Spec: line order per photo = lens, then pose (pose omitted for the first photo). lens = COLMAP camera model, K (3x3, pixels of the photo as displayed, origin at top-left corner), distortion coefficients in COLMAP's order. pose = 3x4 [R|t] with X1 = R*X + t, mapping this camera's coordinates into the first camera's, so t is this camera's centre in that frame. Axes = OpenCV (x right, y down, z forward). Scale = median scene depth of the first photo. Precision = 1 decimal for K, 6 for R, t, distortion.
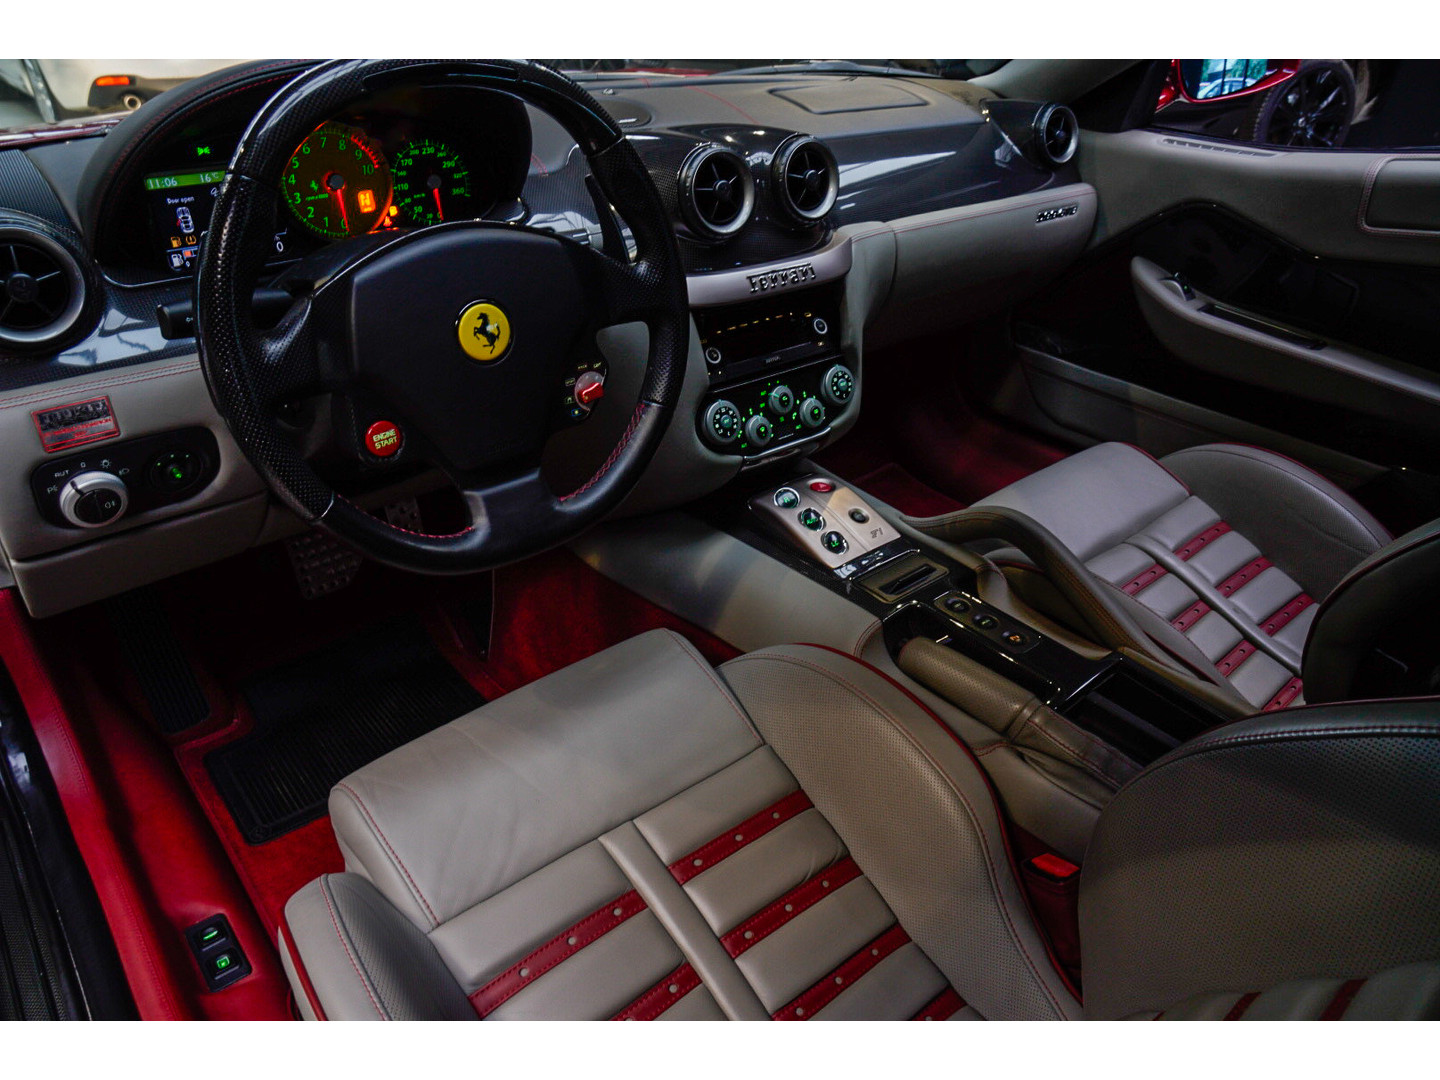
lens RADIAL K [[1056.8, 0, 723.4], [0, 1056.8, 543.4], [0, 0, 1]] dist [-0.107223, 0.068789]
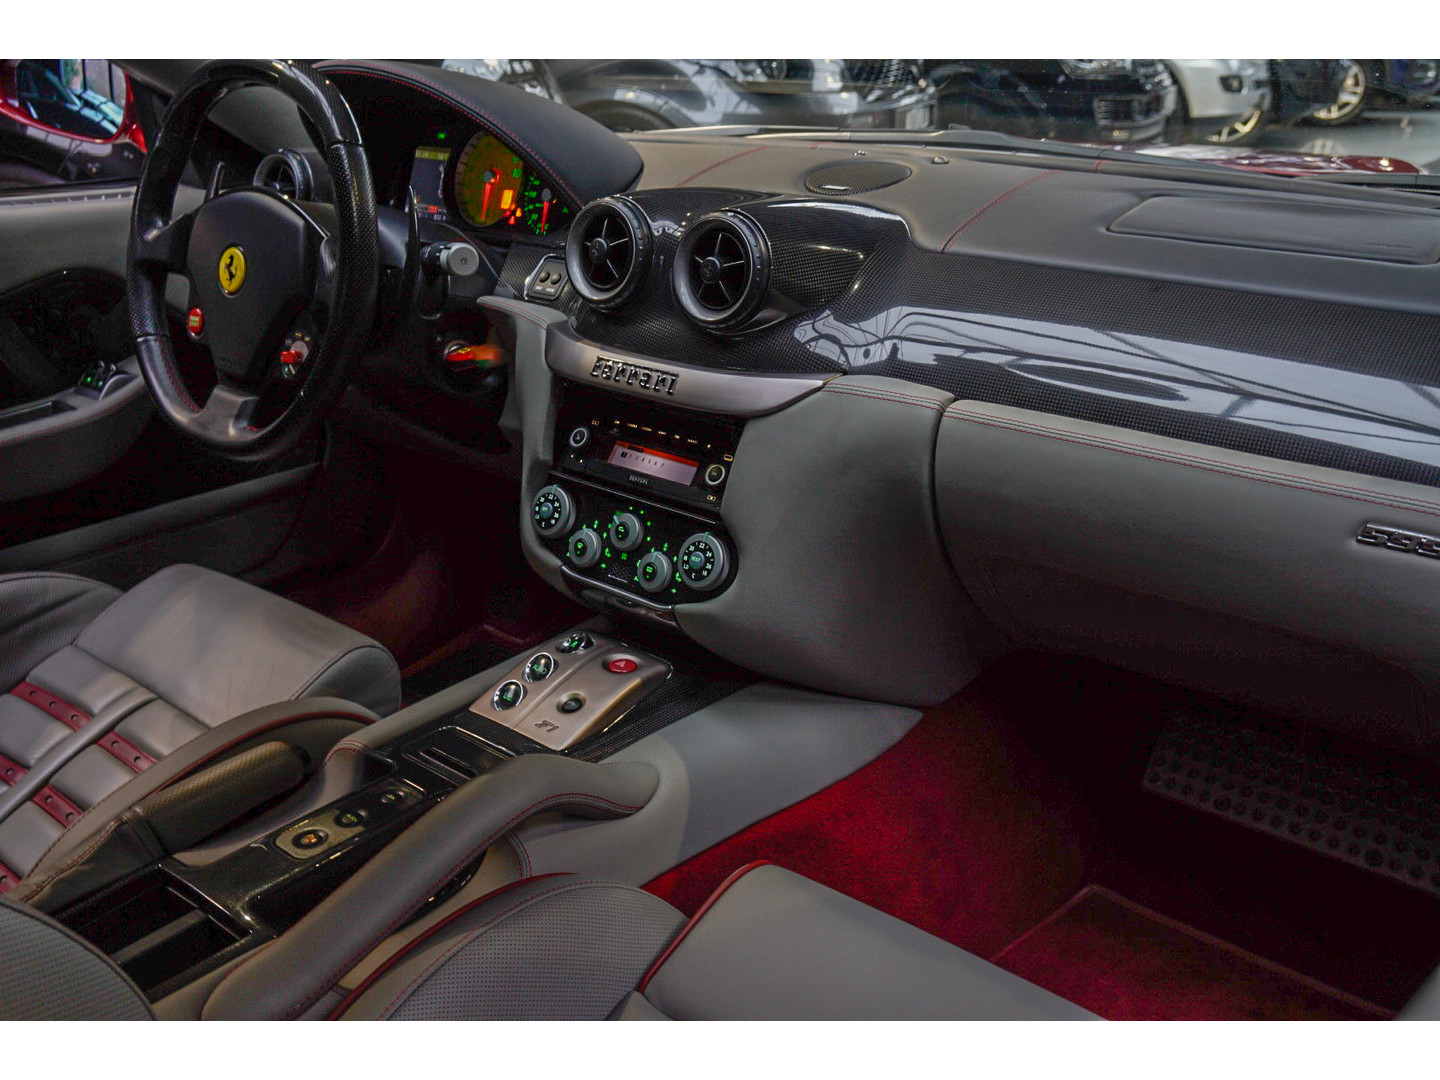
lens RADIAL K [[1378.1, 0, 720.1], [0, 1378.1, 537.6], [0, 0, 1]] dist [-0.024874, 0.000000]
pose [[0.136597, 0.331827, -0.933398, 1.189014], [-0.489707, 0.841669, 0.227552, -0.467456], [0.861120, 0.426009, 0.277468, 0.925462]]
